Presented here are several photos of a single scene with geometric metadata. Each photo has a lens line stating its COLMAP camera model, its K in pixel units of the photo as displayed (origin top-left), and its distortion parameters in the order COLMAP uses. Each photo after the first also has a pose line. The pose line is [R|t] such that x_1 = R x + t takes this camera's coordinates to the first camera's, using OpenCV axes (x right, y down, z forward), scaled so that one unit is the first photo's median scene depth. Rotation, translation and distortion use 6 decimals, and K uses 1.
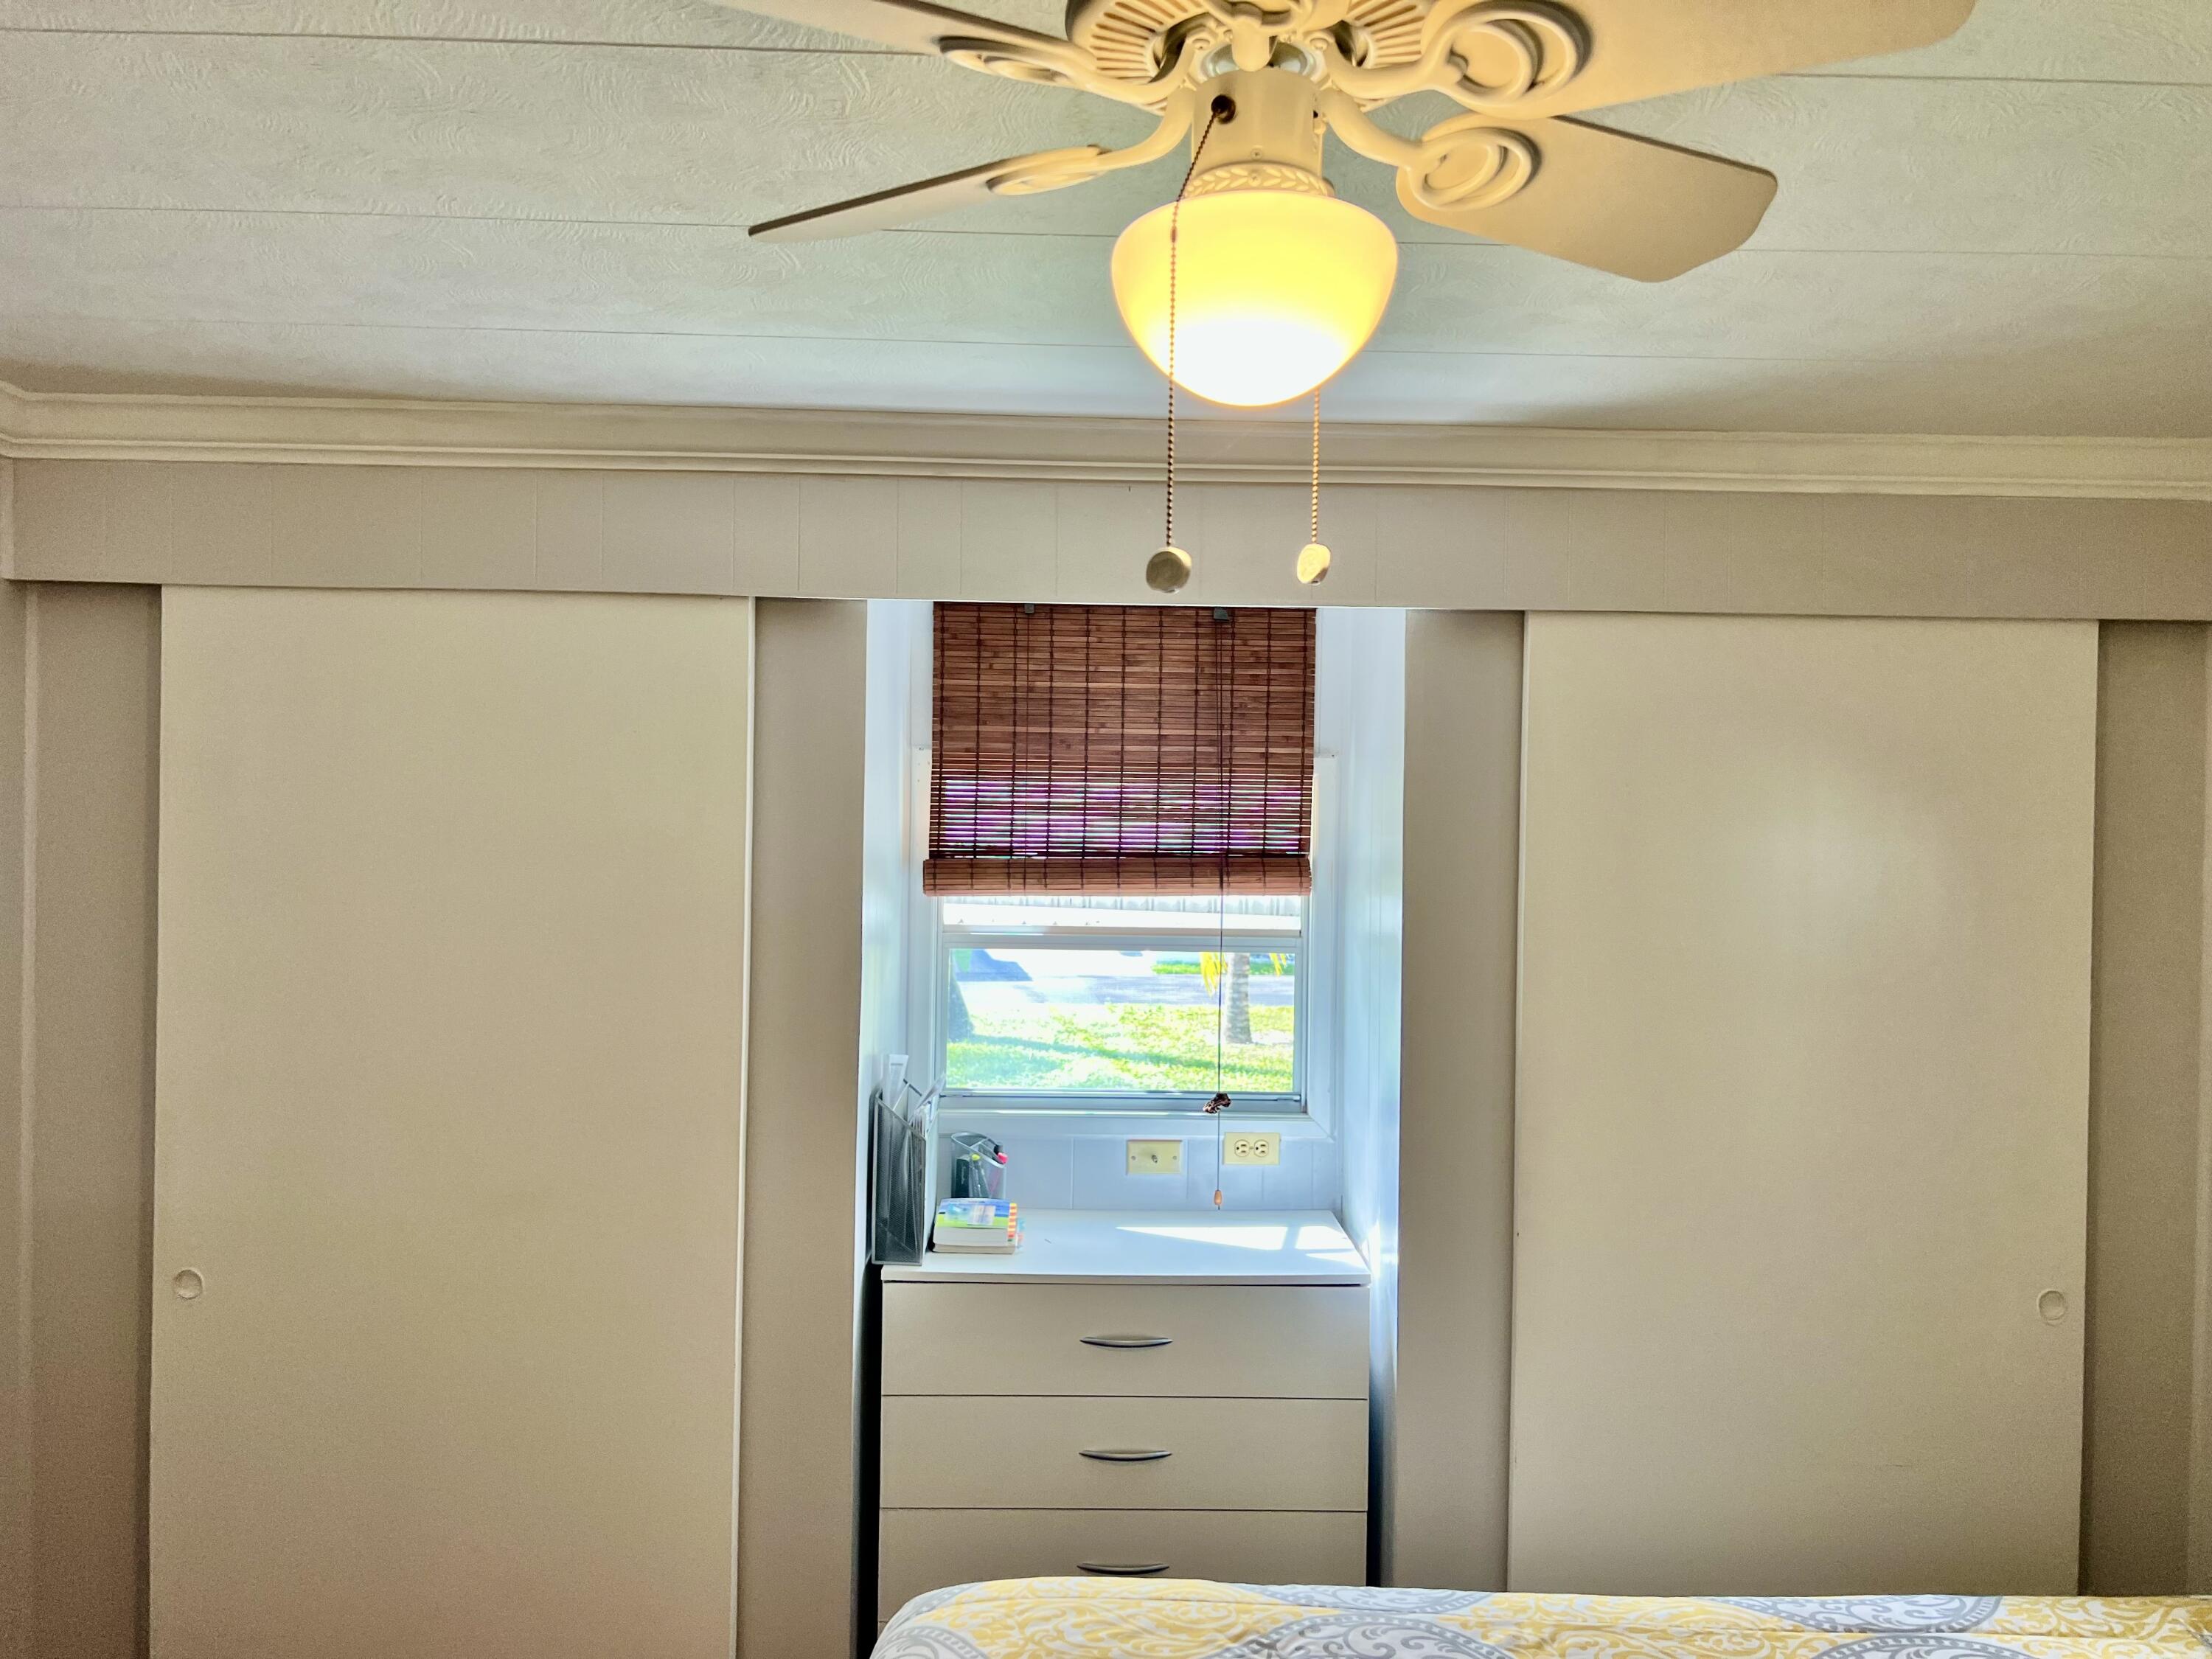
lens RADIAL K [[1672.3, 0, 1106.1], [0, 1672.3, 814.5], [0, 0, 1]] dist [0.068784, -0.087439]
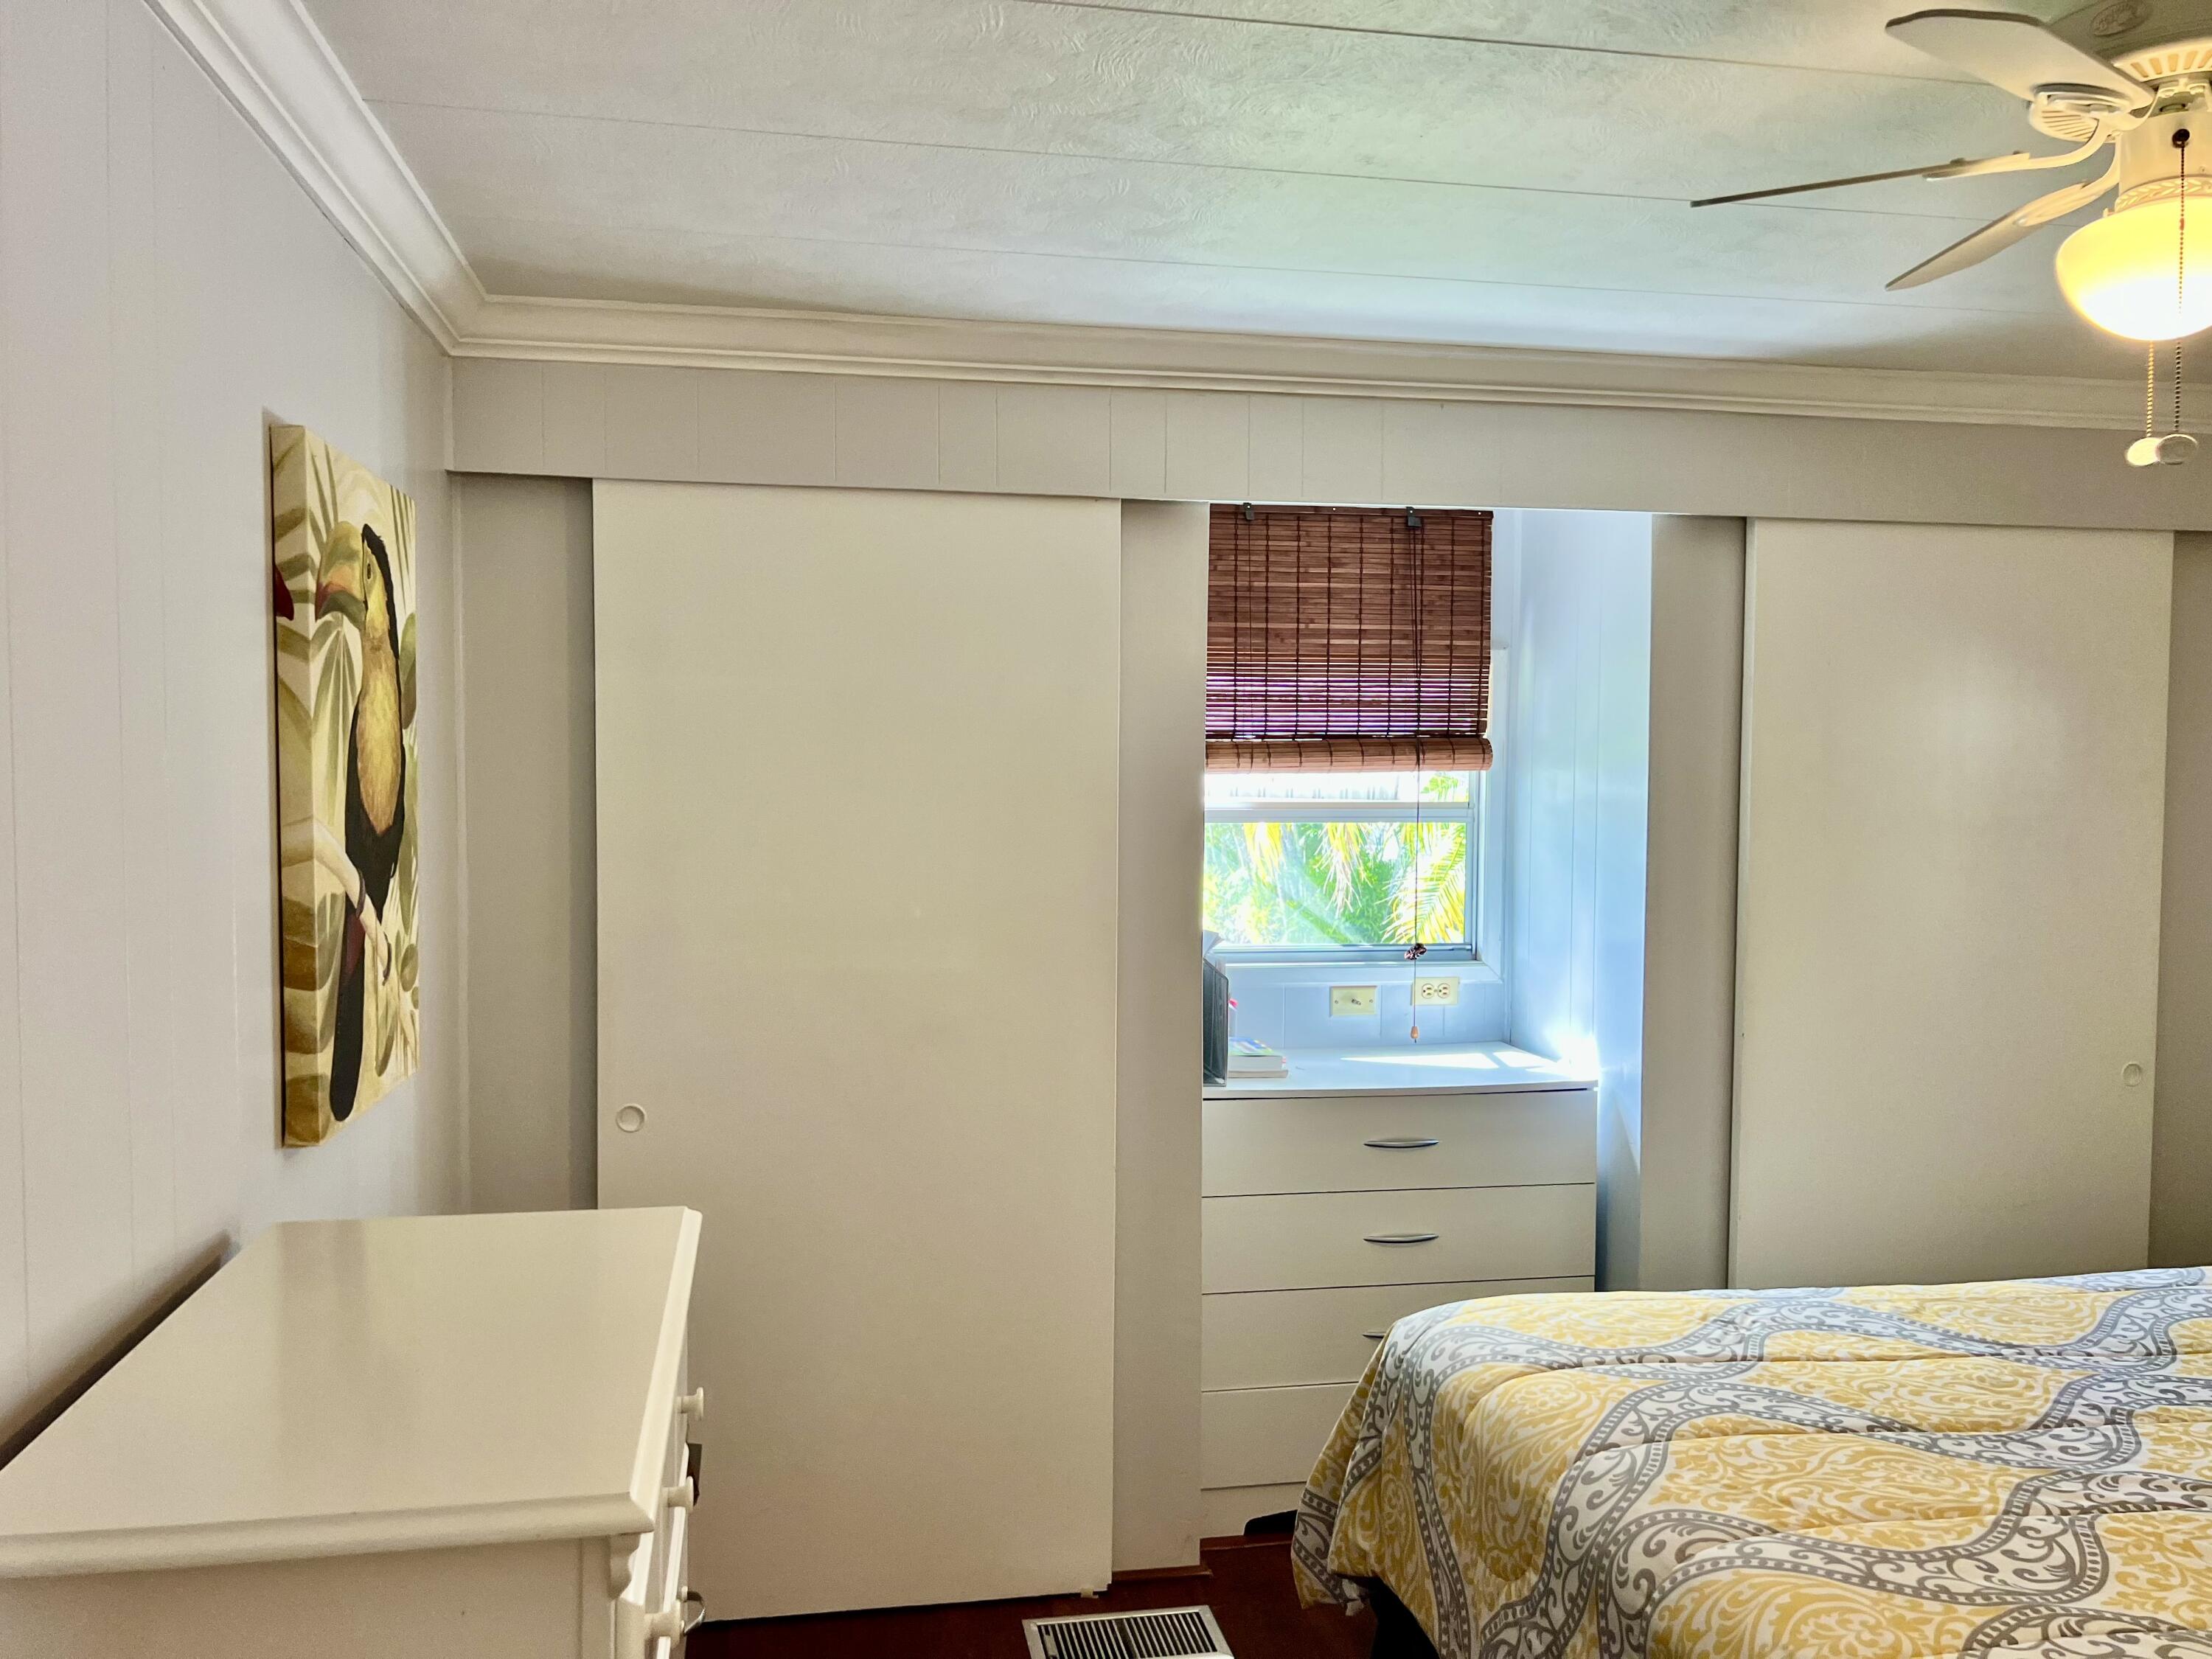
lens RADIAL K [[1672.3, 0, 1104.5], [0, 1672.3, 840.2], [0, 0, 1]] dist [0.068784, -0.087439]
pose [[0.987736, -0.017897, 0.155105, -0.317912], [0.008675, 0.998165, 0.059934, 0.024990], [-0.155893, -0.057854, 0.986078, -0.096269]]
